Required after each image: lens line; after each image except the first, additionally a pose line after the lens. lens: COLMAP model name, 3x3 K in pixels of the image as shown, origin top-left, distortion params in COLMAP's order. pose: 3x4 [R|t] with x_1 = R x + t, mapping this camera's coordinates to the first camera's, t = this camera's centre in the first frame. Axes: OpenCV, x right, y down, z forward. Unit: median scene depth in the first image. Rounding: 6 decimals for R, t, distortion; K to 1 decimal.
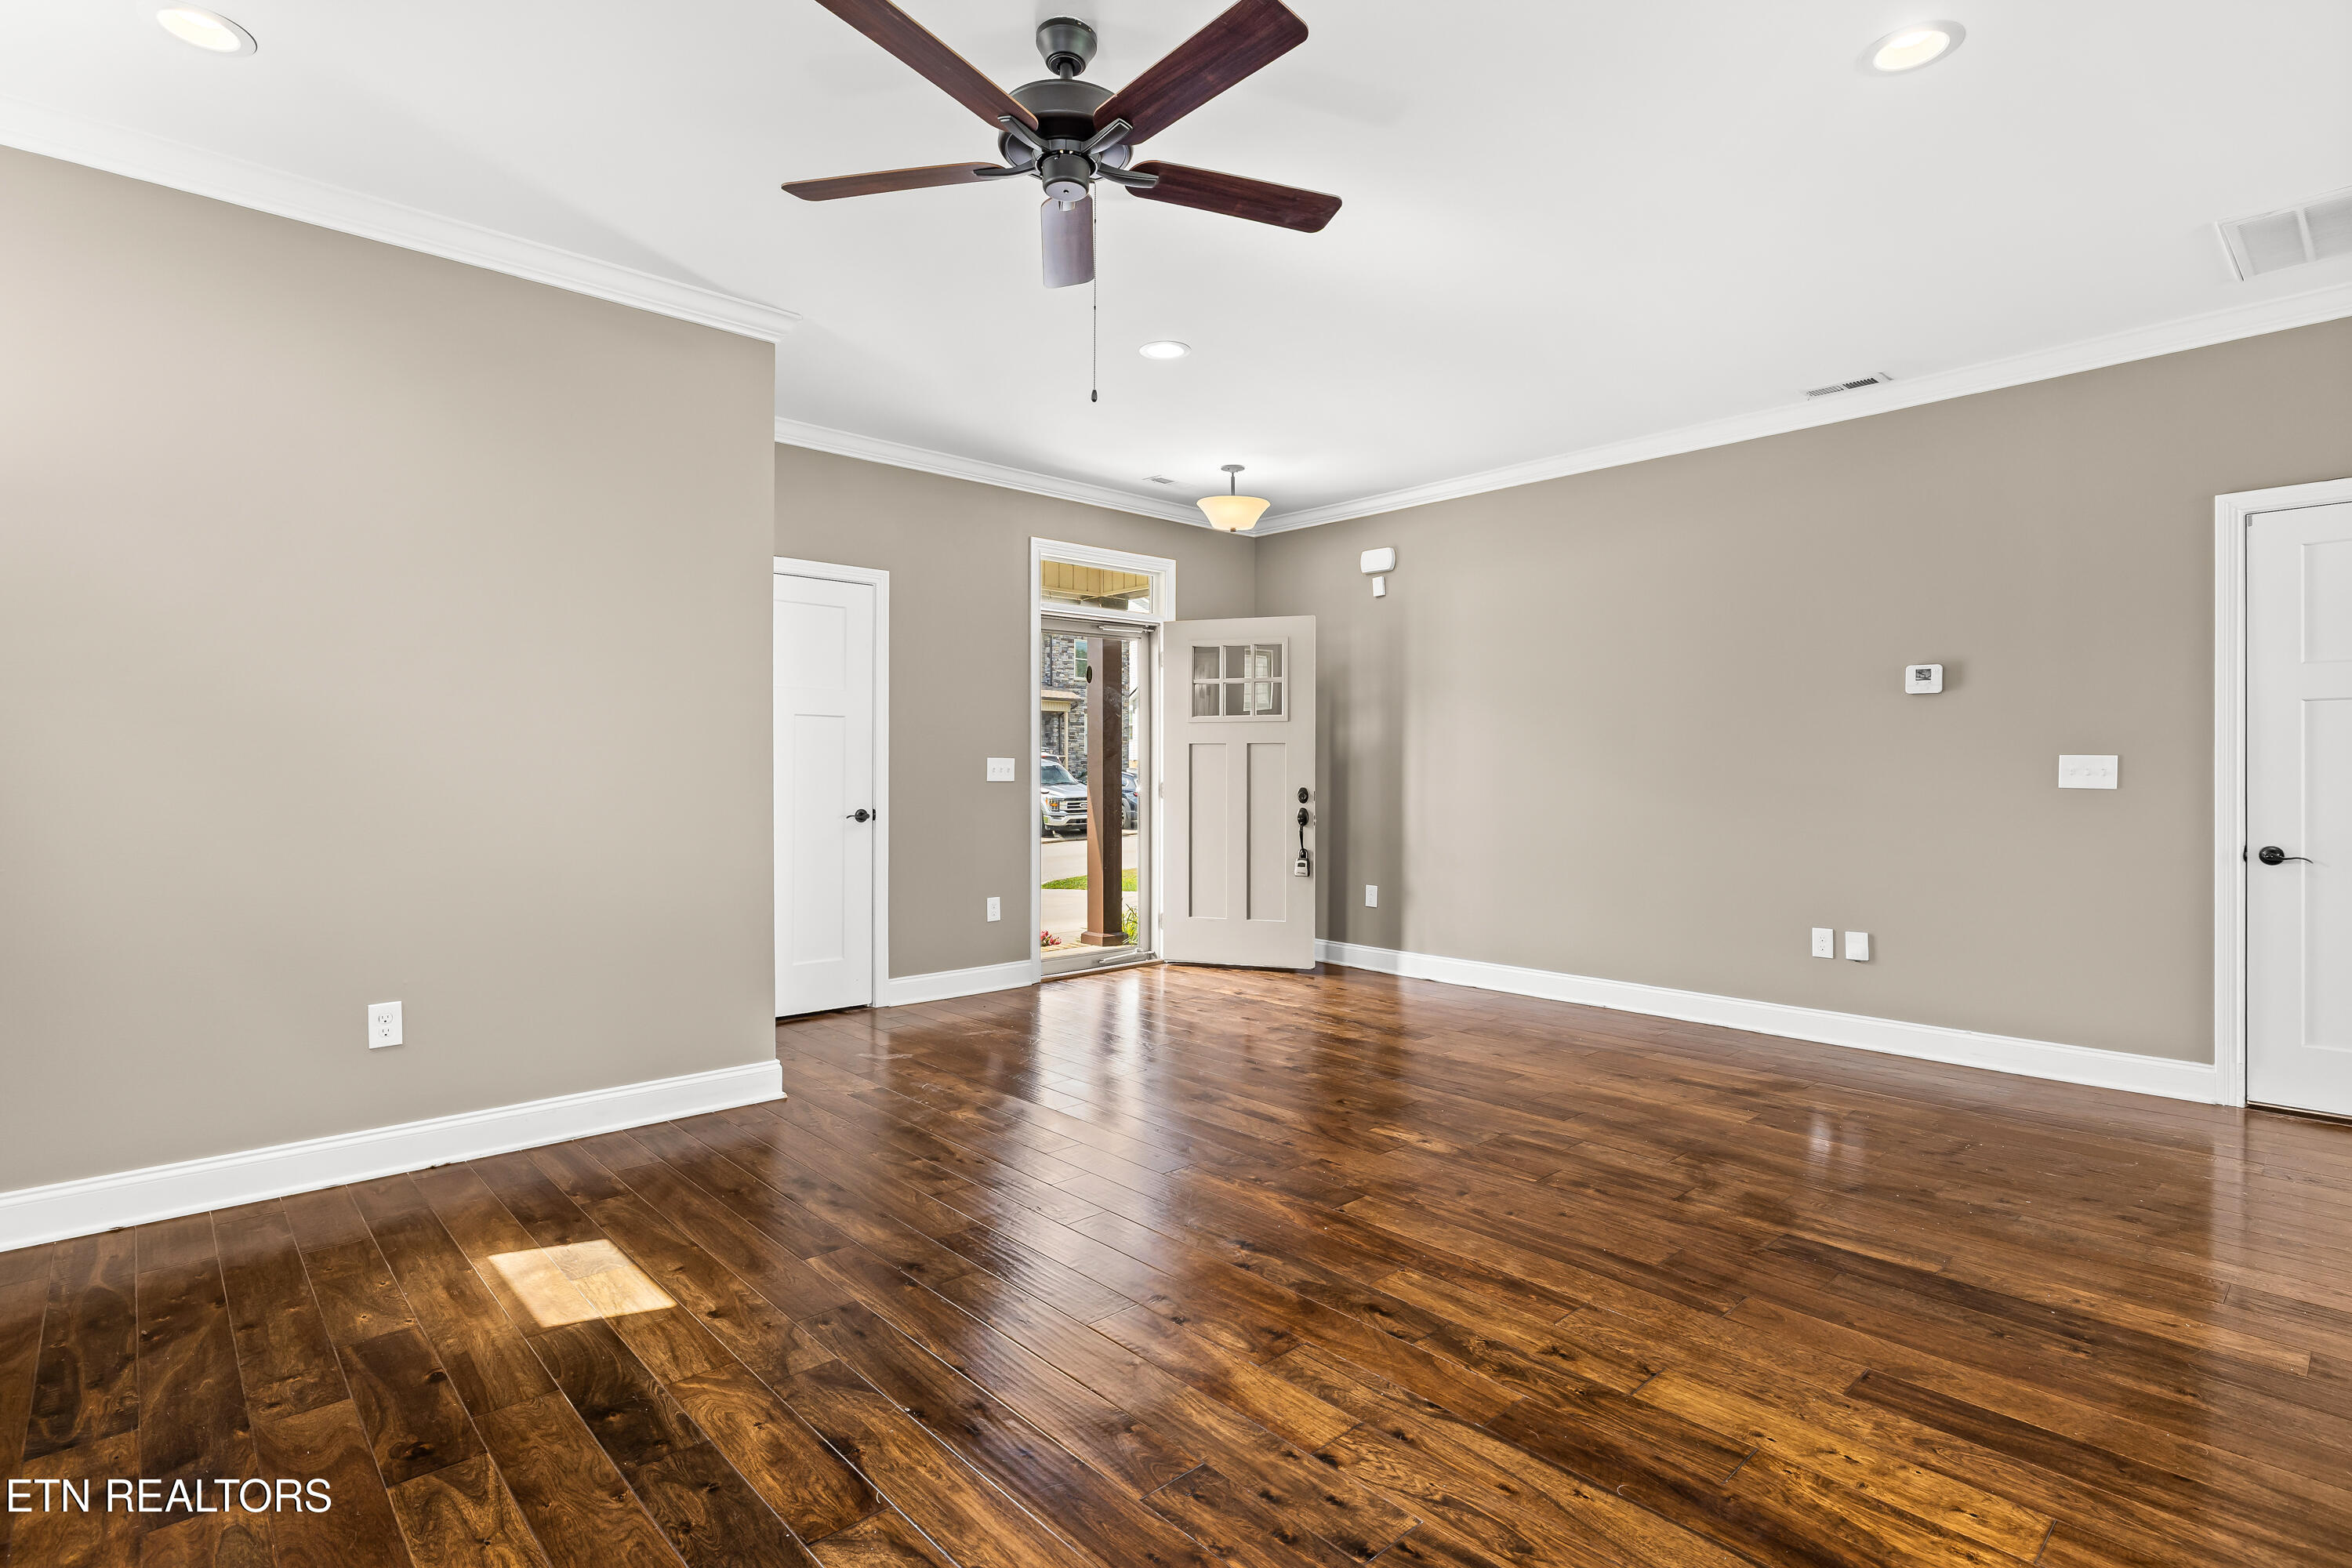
lens RADIAL K [[1149.5, 0, 1179.1], [0, 1149.5, 769.9], [0, 0, 1]] dist [-0.002932, 0.001876]
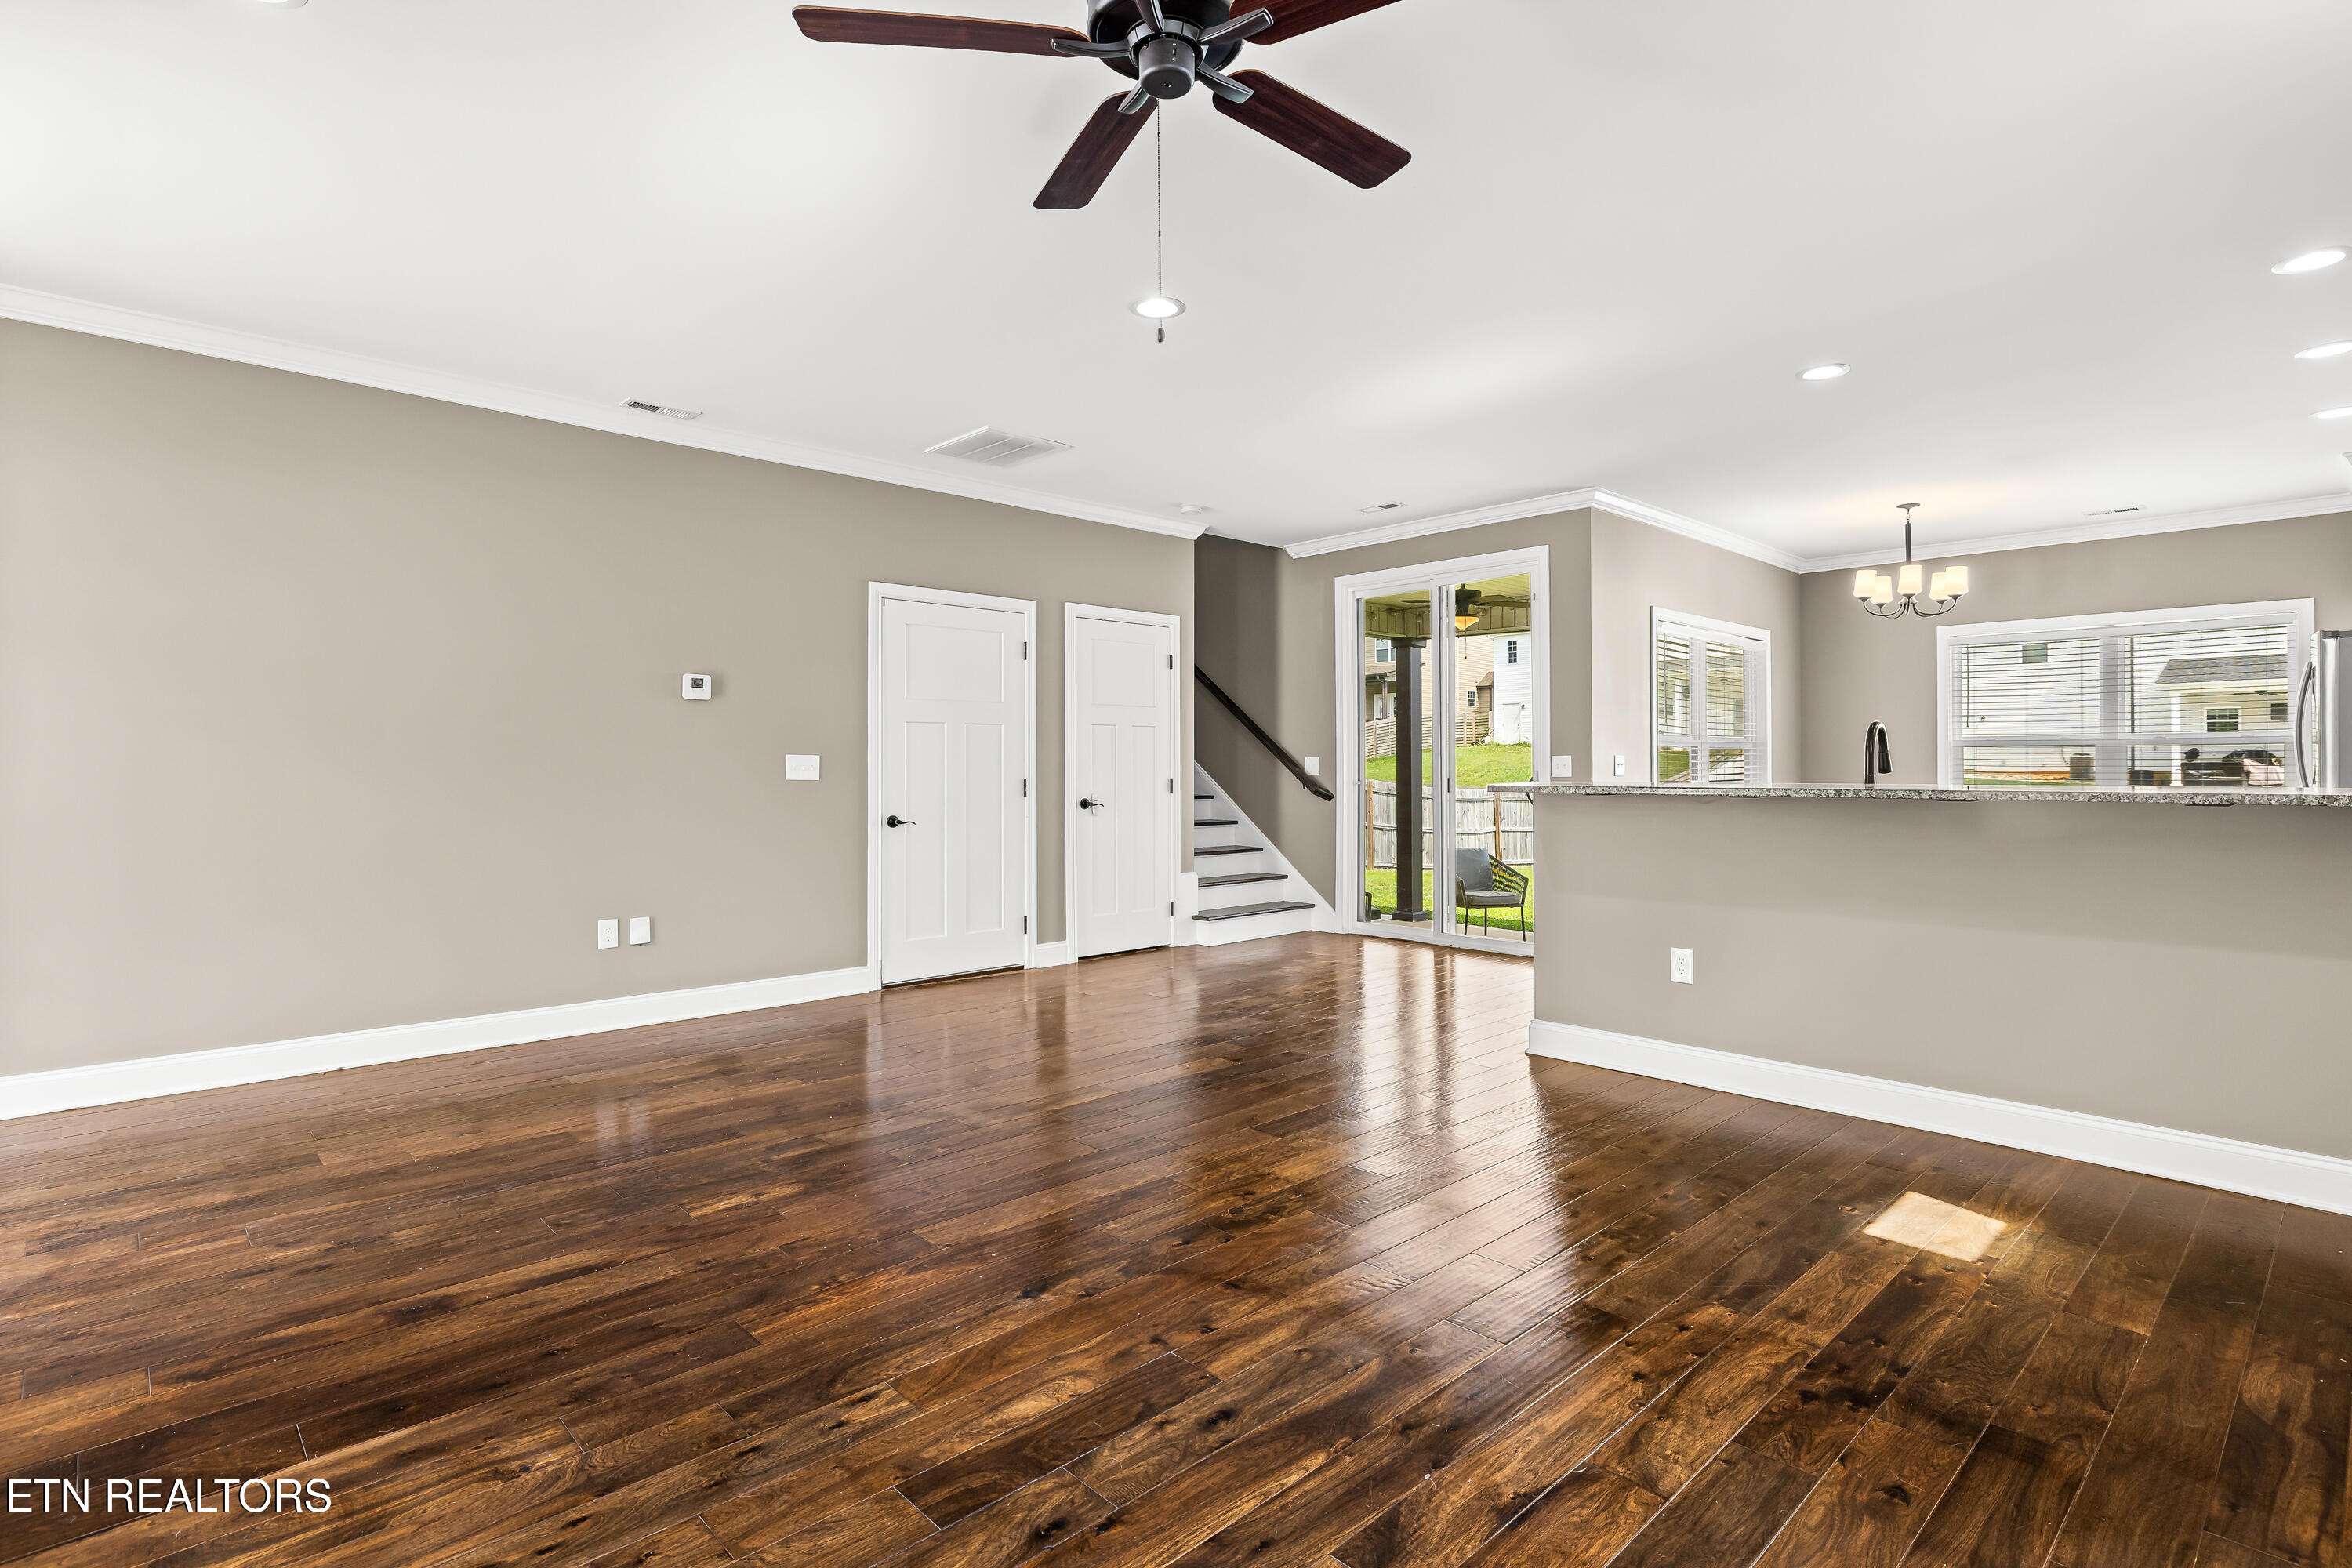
lens RADIAL K [[1149.5, 0, 1169.0], [0, 1149.5, 767.4], [0, 0, 1]] dist [-0.002932, 0.001876]
pose [[-0.005065, -0.000457, 0.999987, -0.870169], [-0.001545, 0.999999, 0.000449, 0.000033], [-0.999986, -0.001542, -0.005066, 0.924380]]
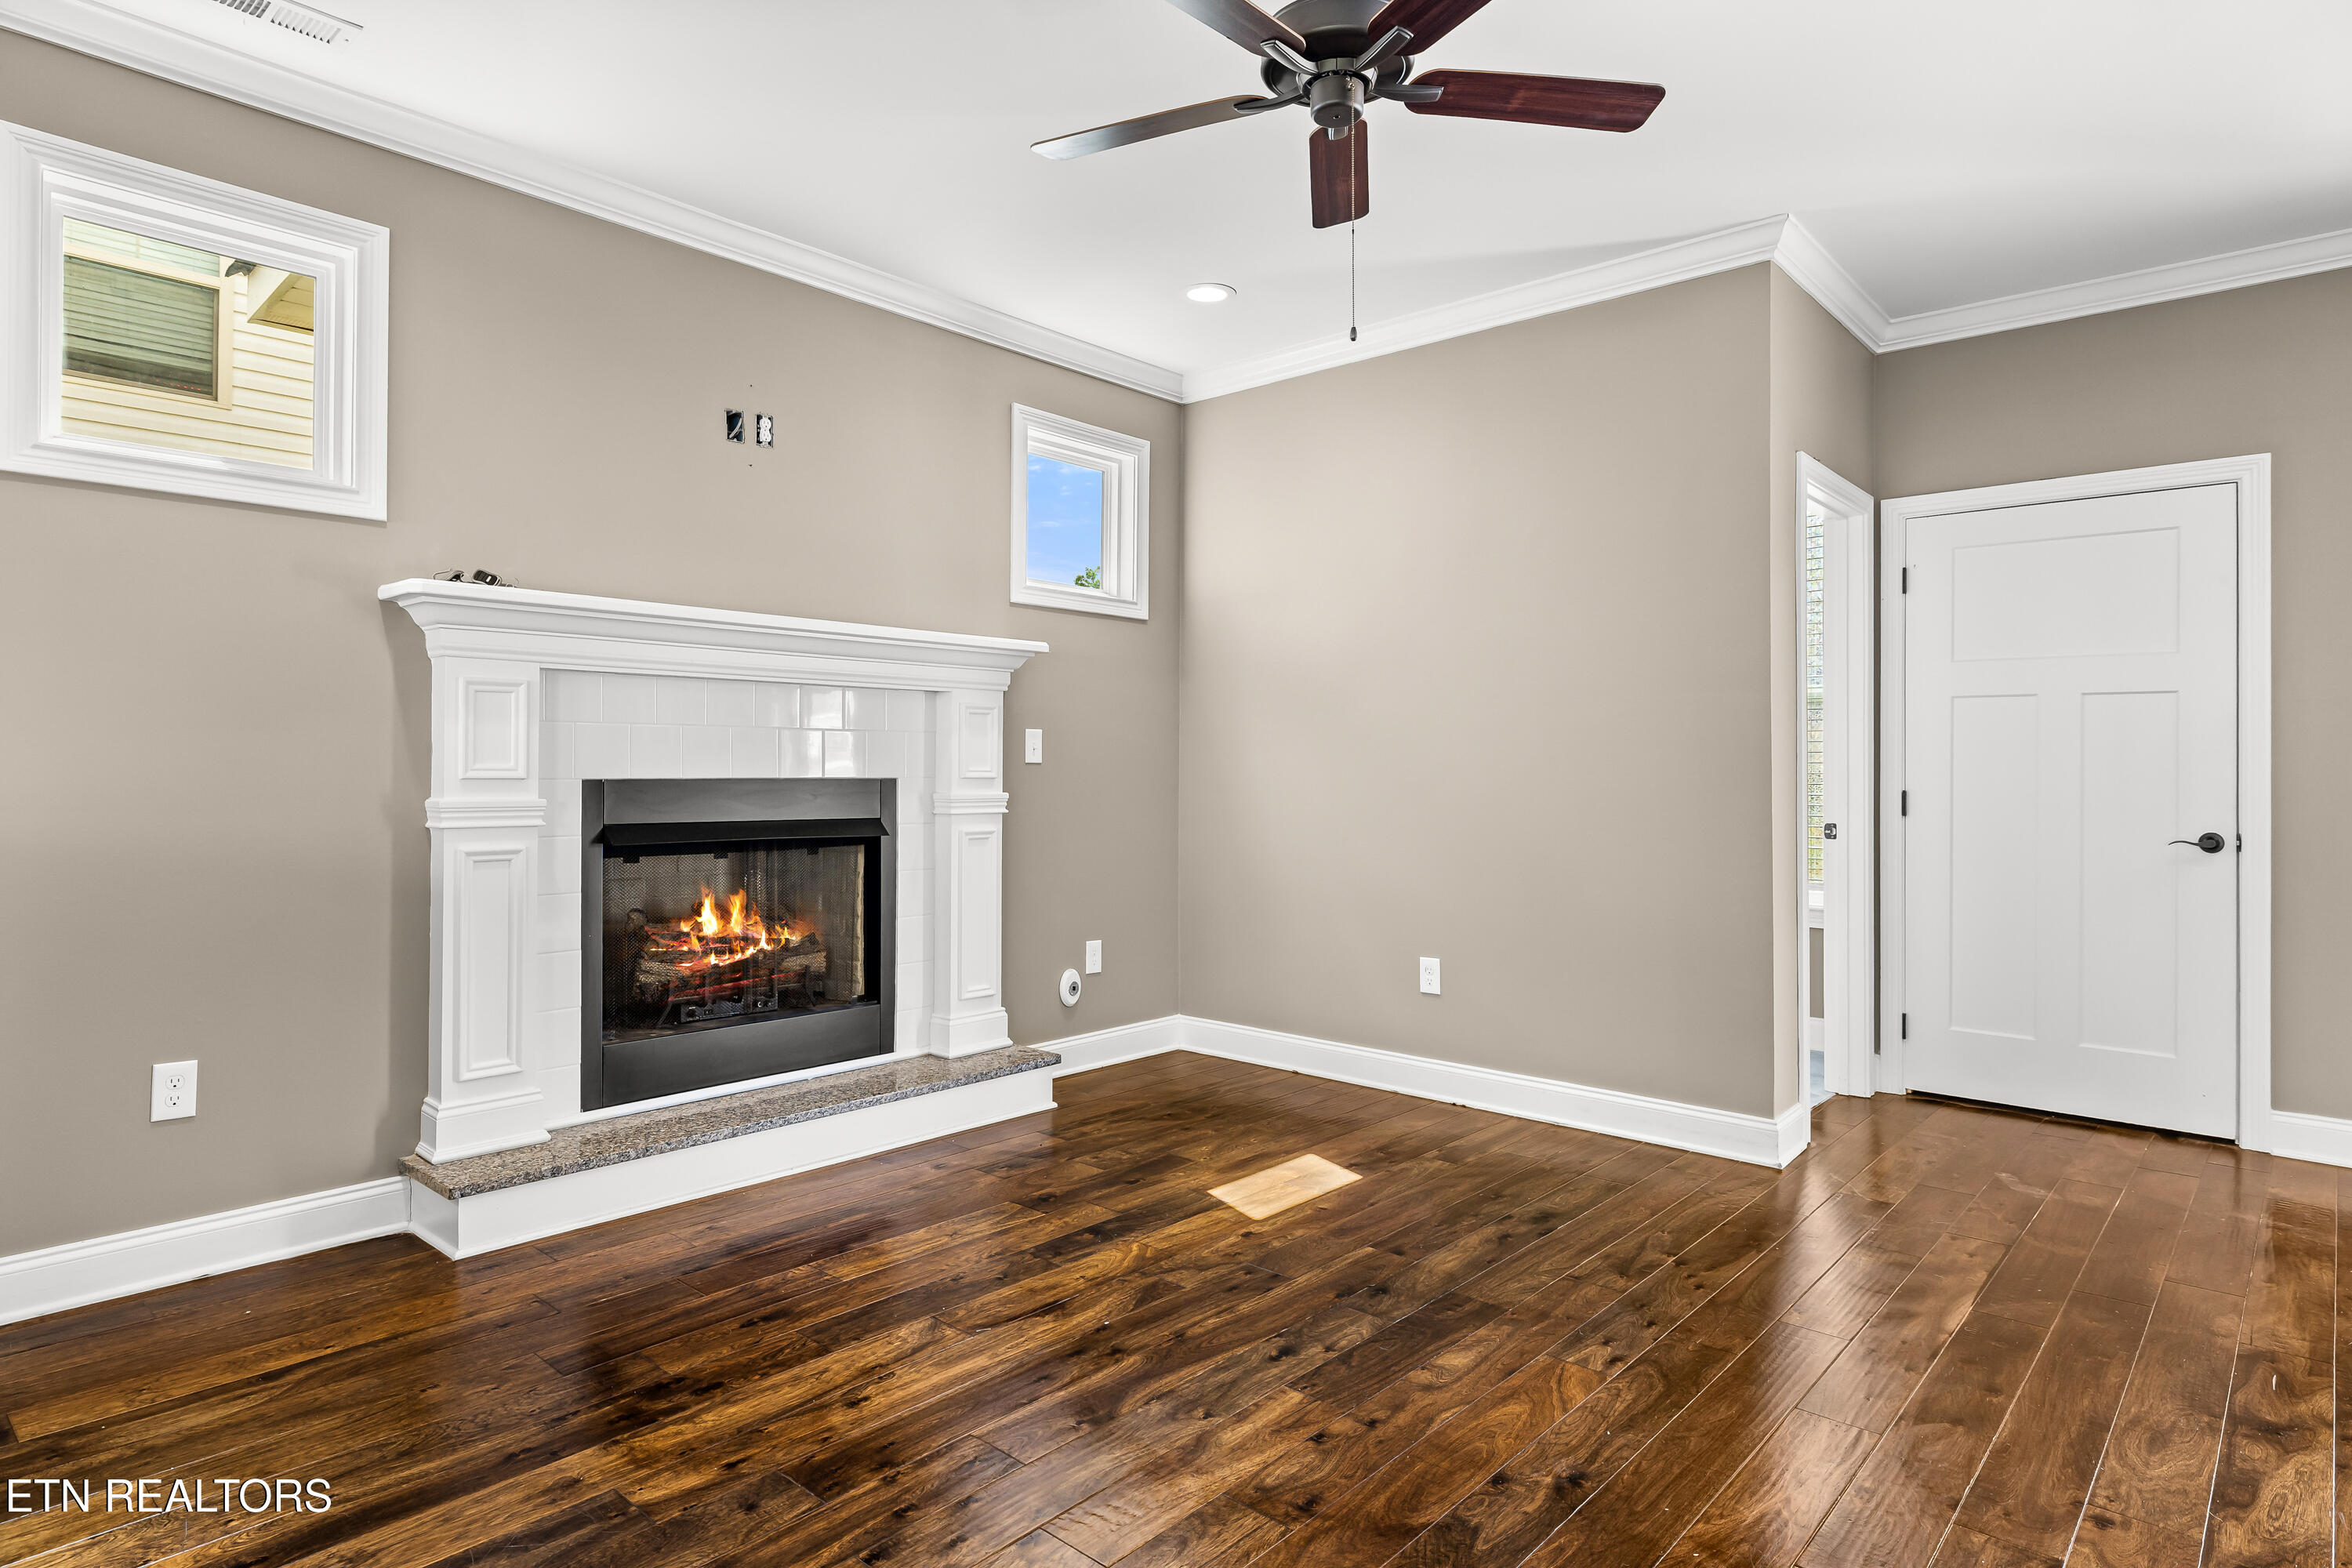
lens RADIAL K [[1293.6, 0, 1172.0], [0, 1293.6, 760.0], [0, 0, 1]] dist [0.003603, -0.005583]
pose [[0.093809, -0.007020, -0.995566, 0.814471], [-0.003788, 0.999965, -0.007408, 0.001503], [0.995583, 0.004466, 0.093779, 0.719541]]
